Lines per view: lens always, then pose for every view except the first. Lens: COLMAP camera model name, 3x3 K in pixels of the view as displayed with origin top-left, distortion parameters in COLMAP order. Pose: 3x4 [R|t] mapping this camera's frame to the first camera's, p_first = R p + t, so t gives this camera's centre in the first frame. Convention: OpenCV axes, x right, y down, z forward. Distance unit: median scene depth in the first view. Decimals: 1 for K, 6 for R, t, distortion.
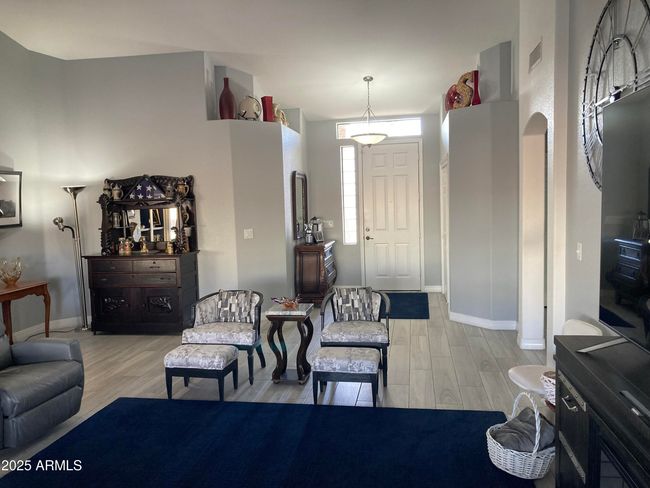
lens RADIAL K [[525.2, 0, 324.8], [0, 525.2, 259.3], [0, 0, 1]] dist [0.001331, -0.000637]
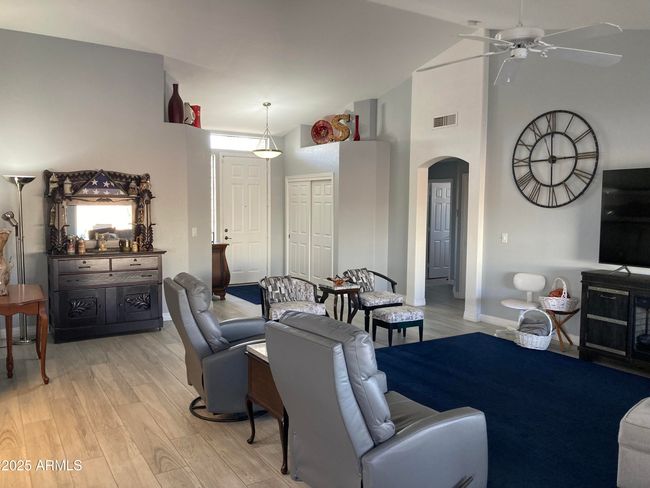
lens RADIAL K [[541.9, 0, 325.0], [0, 541.9, 244.0], [0, 0, 1]] dist [0.002285, -0.003224]
pose [[0.746867, -0.011384, 0.664875, -0.693722], [0.042231, 0.998647, -0.030341, 0.021080], [-0.663631, 0.050739, 0.746338, 0.002368]]
